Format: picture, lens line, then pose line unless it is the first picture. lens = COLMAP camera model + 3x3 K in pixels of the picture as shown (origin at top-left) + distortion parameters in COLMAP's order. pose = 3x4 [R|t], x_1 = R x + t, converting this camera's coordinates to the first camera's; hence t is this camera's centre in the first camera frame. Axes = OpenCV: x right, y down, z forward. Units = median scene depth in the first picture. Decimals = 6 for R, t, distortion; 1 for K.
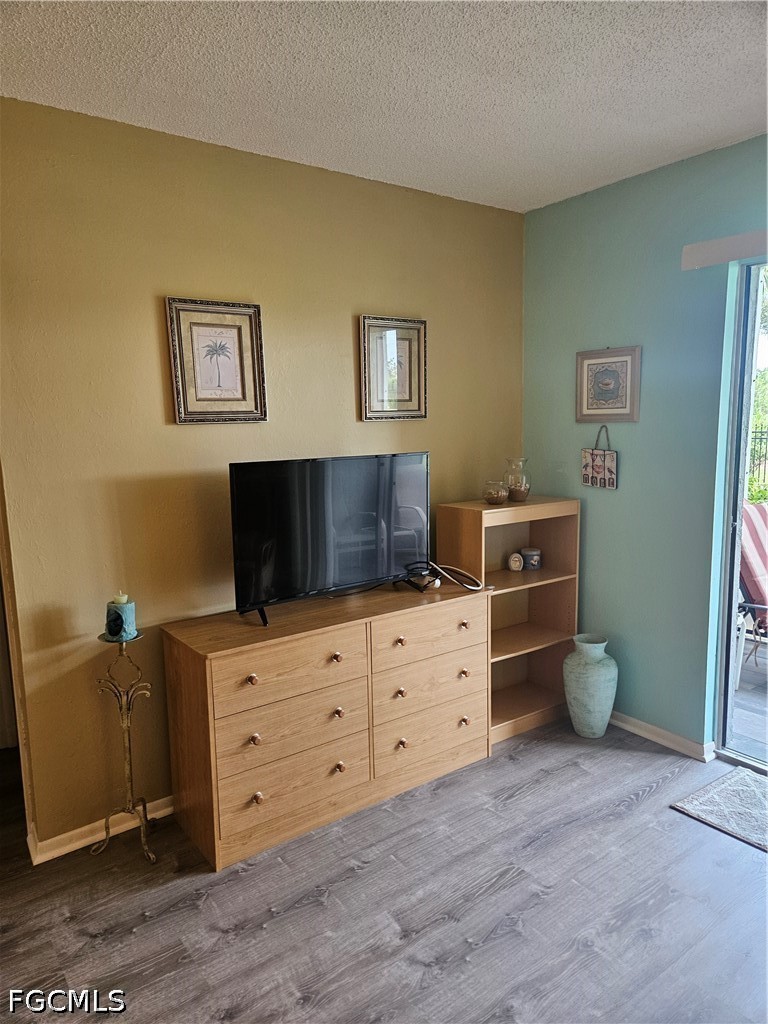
lens RADIAL K [[681.4, 0, 388.4], [0, 681.4, 525.0], [0, 0, 1]] dist [0.066121, -0.053555]
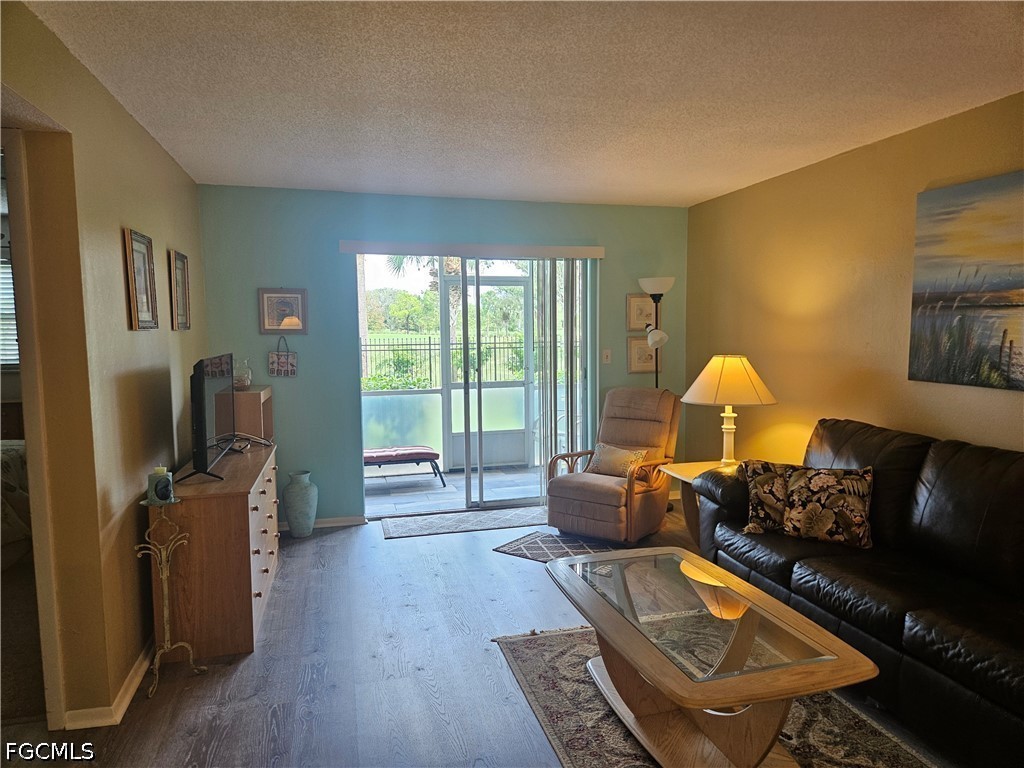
lens RADIAL K [[681.4, 0, 525.8], [0, 681.4, 379.8], [0, 0, 1]] dist [0.066121, -0.053555]
pose [[0.349325, -0.051974, 0.935559, -0.972528], [0.140340, 0.990100, 0.002603, 0.026004], [-0.926432, 0.130387, 0.353161, -0.048279]]
